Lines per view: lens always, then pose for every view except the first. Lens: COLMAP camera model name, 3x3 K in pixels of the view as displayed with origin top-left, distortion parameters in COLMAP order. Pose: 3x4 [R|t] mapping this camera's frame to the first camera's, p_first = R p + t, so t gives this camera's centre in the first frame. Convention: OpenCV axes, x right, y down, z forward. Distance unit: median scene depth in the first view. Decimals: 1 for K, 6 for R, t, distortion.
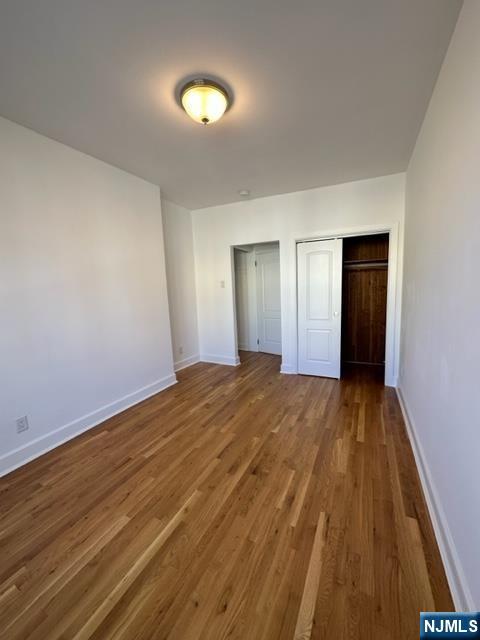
lens RADIAL K [[265.1, 0, 240.0], [0, 265.1, 320.0], [0, 0, 1]] dist [0.026752, -0.000281]
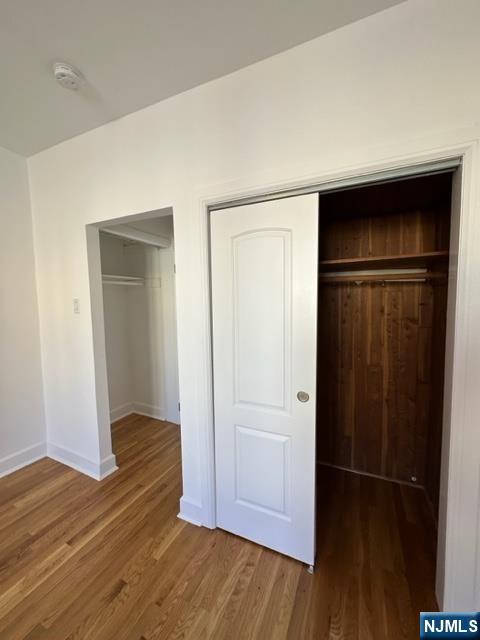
lens RADIAL K [[258.6, 0, 240.0], [0, 258.6, 320.0], [0, 0, 1]] dist [-0.000365, -0.000058]
pose [[0.999672, 0.020895, 0.014793, 0.272978], [-0.020082, 0.998386, -0.053132, -0.111162], [-0.015879, 0.052817, 0.998478, 0.655957]]
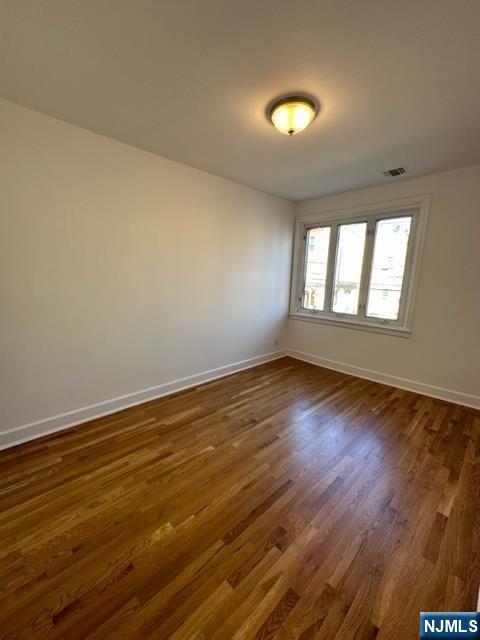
lens RADIAL K [[254.1, 0, 240.0], [0, 254.1, 320.0], [0, 0, 1]] dist [0.000175, 0.000354]
pose [[-0.940996, -0.046615, 0.335191, -0.161636], [0.051501, 0.959206, 0.277978, -0.159430], [-0.334475, 0.278839, -0.900208, 1.139128]]
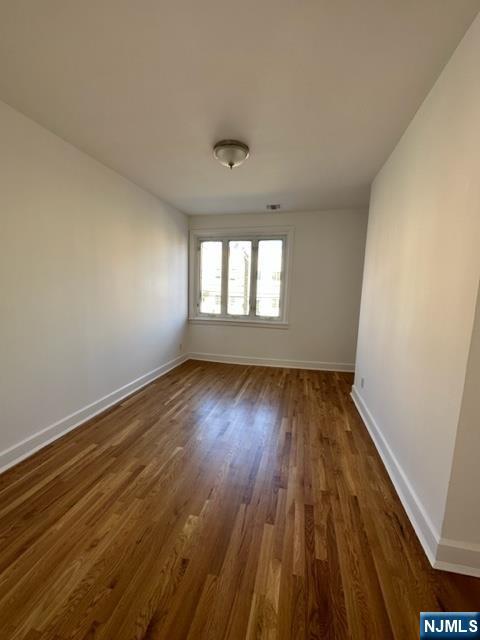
lens RADIAL K [[254.1, 0, 240.0], [0, 254.1, 320.0], [0, 0, 1]] dist [0.000175, 0.000354]
pose [[-0.975224, 0.038500, -0.217844, 0.070026], [-0.018193, 0.967445, 0.252426, -0.162680], [0.220471, 0.250135, -0.942775, 1.237825]]
